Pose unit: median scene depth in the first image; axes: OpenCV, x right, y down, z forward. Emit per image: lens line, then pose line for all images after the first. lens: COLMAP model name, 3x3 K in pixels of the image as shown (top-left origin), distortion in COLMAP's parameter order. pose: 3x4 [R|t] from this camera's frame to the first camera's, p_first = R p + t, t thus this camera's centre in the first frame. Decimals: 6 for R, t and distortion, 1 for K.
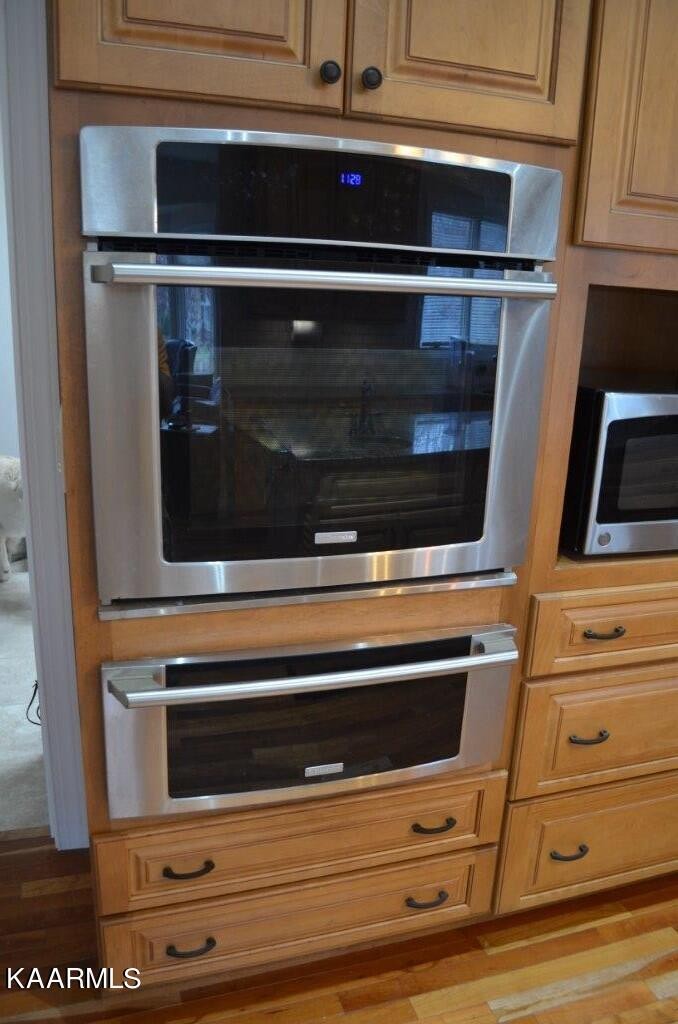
lens RADIAL K [[807.0, 0, 337.0], [0, 807.0, 516.9], [0, 0, 1]] dist [-0.088400, 0.018085]
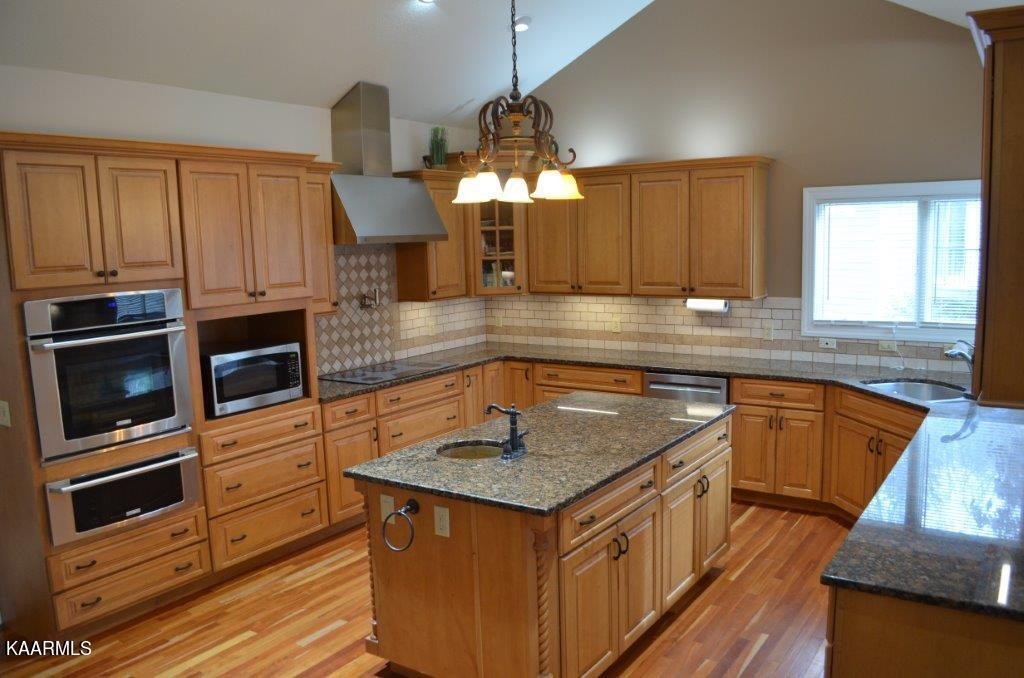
lens RADIAL K [[807.0, 0, 516.7], [0, 807.0, 339.7], [0, 0, 1]] dist [-0.088400, 0.018085]
pose [[0.796733, -0.148188, 0.585882, -0.434794], [0.230542, 0.970684, -0.067995, 0.224846], [-0.558630, 0.189244, 0.807539, -1.864091]]
